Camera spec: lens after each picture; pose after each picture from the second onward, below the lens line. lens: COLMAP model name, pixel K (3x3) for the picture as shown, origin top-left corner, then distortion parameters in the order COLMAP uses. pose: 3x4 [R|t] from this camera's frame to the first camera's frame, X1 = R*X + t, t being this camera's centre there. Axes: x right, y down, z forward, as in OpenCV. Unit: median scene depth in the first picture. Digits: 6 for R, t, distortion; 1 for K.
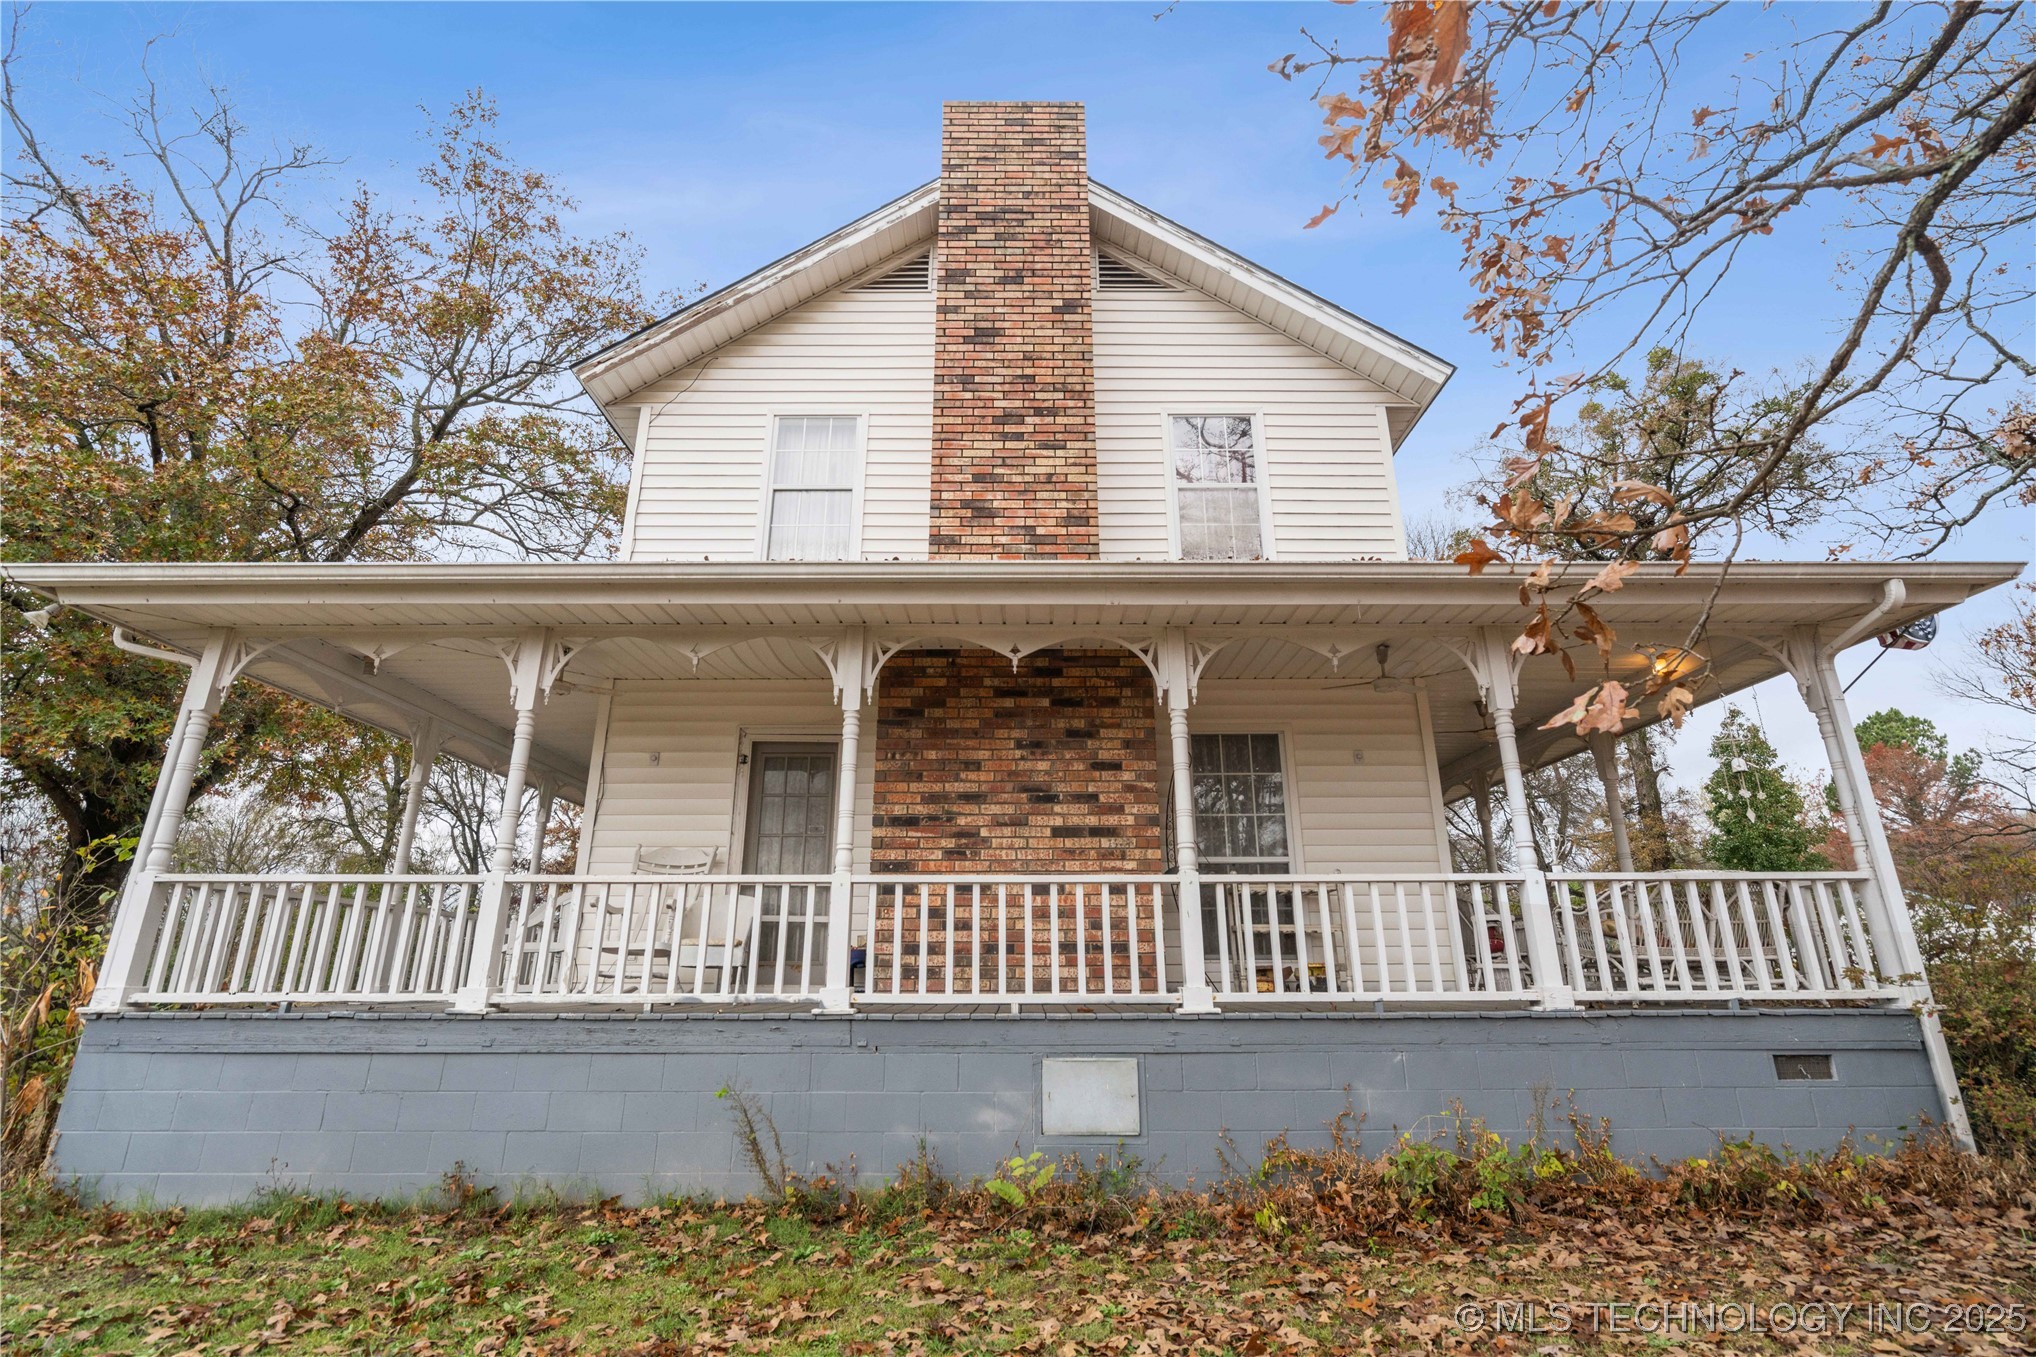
lens RADIAL K [[914.1, 0, 1015.7], [0, 914.1, 677.0], [0, 0, 1]] dist [0.002312, -0.000448]
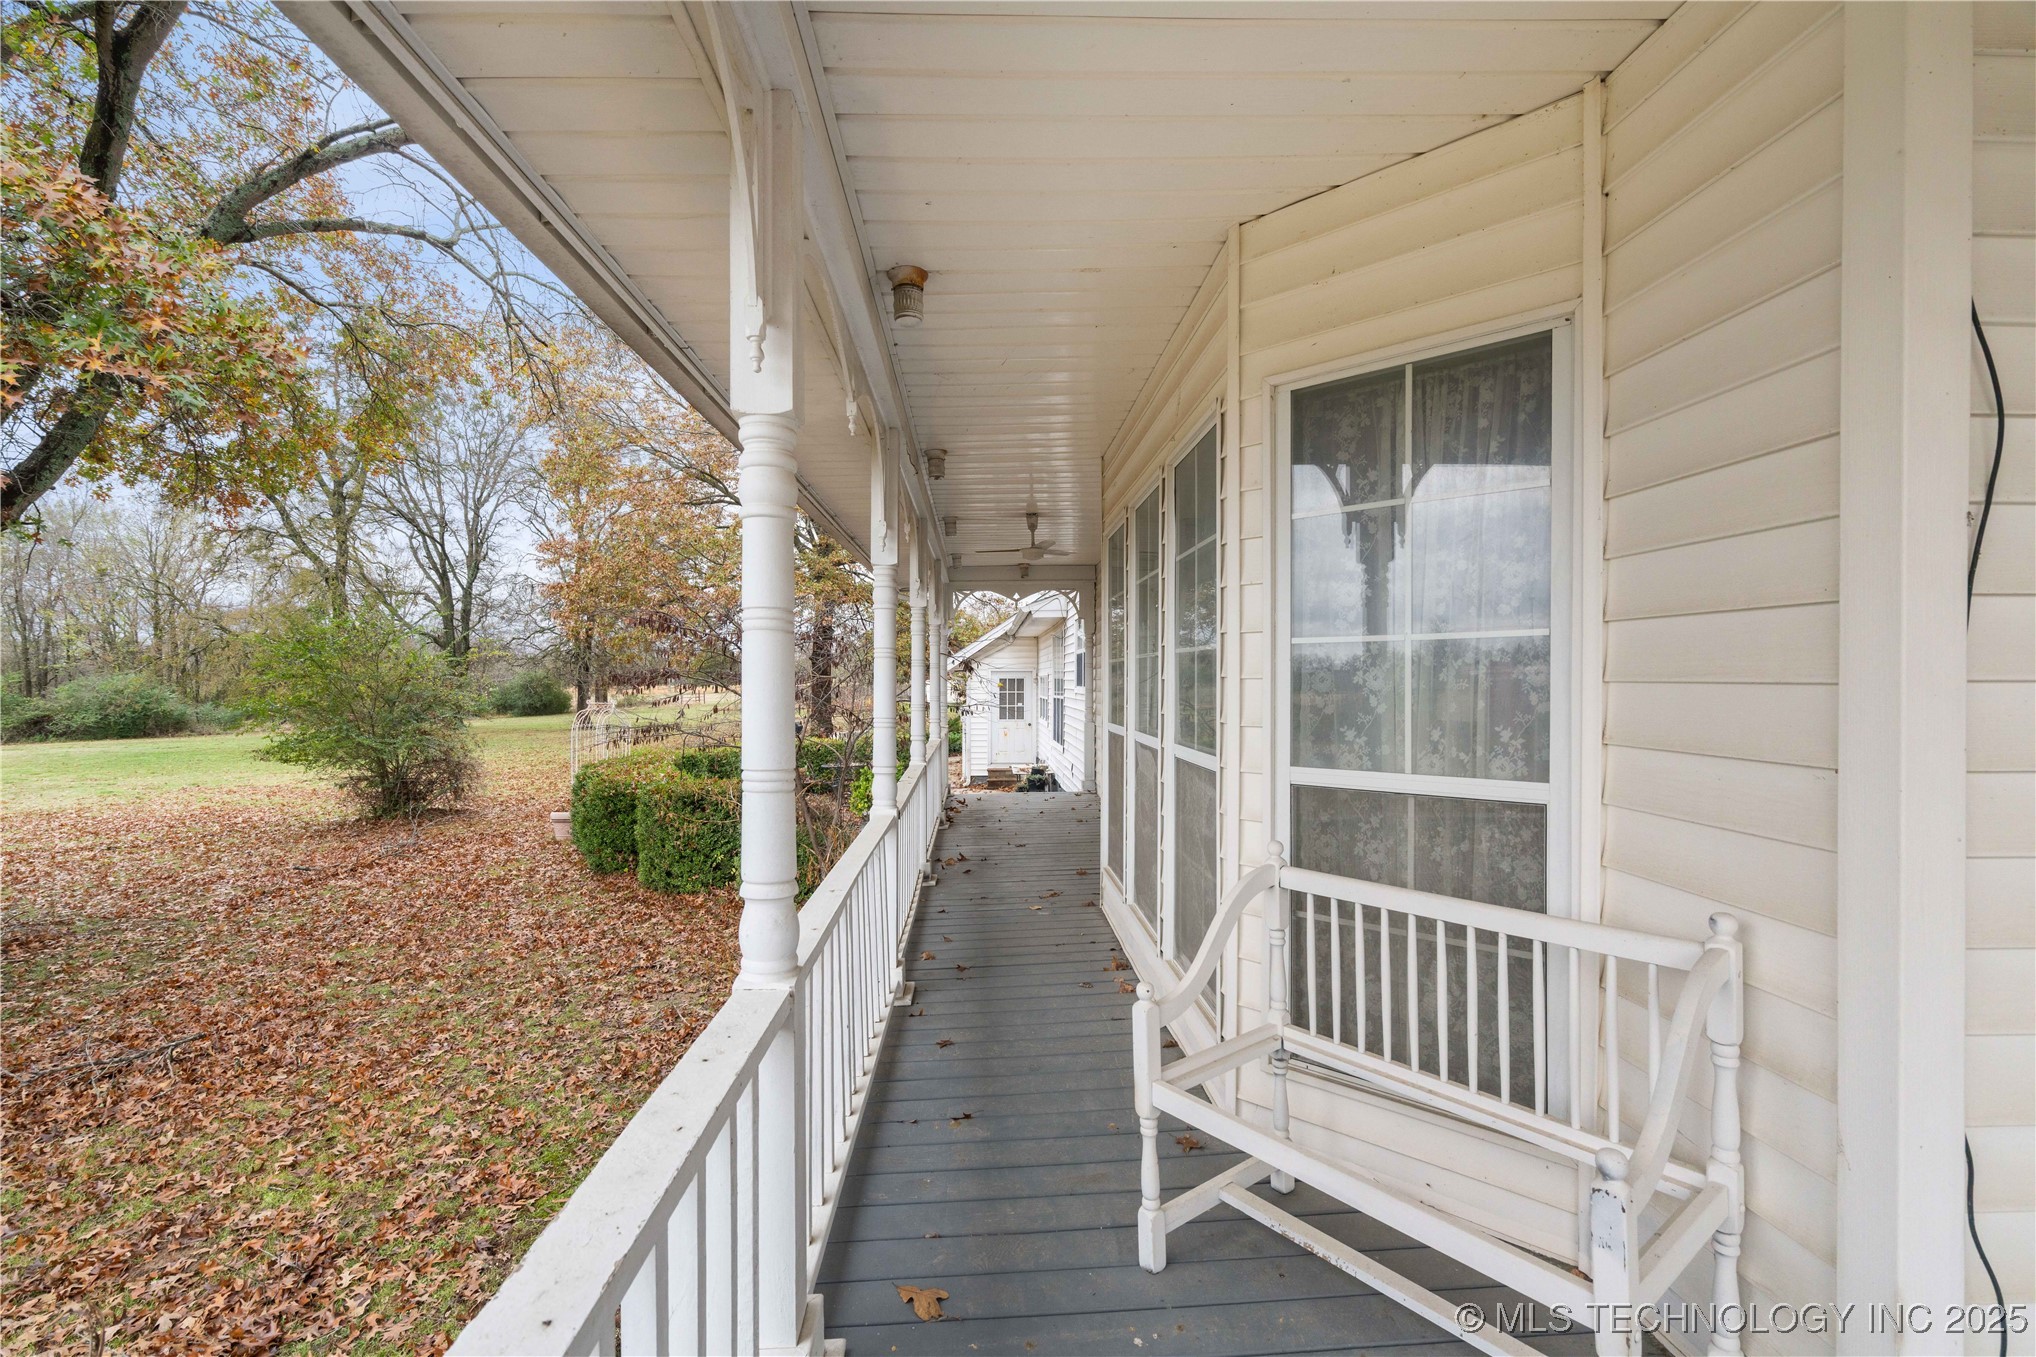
lens RADIAL K [[914.1, 0, 1016.3], [0, 914.1, 673.4], [0, 0, 1]] dist [0.002312, -0.000448]
pose [[0.998799, 0.000502, 0.048993, -0.084944], [-0.015424, 0.952331, 0.304676, 0.013405], [-0.046504, -0.305066, 0.951195, 0.107908]]
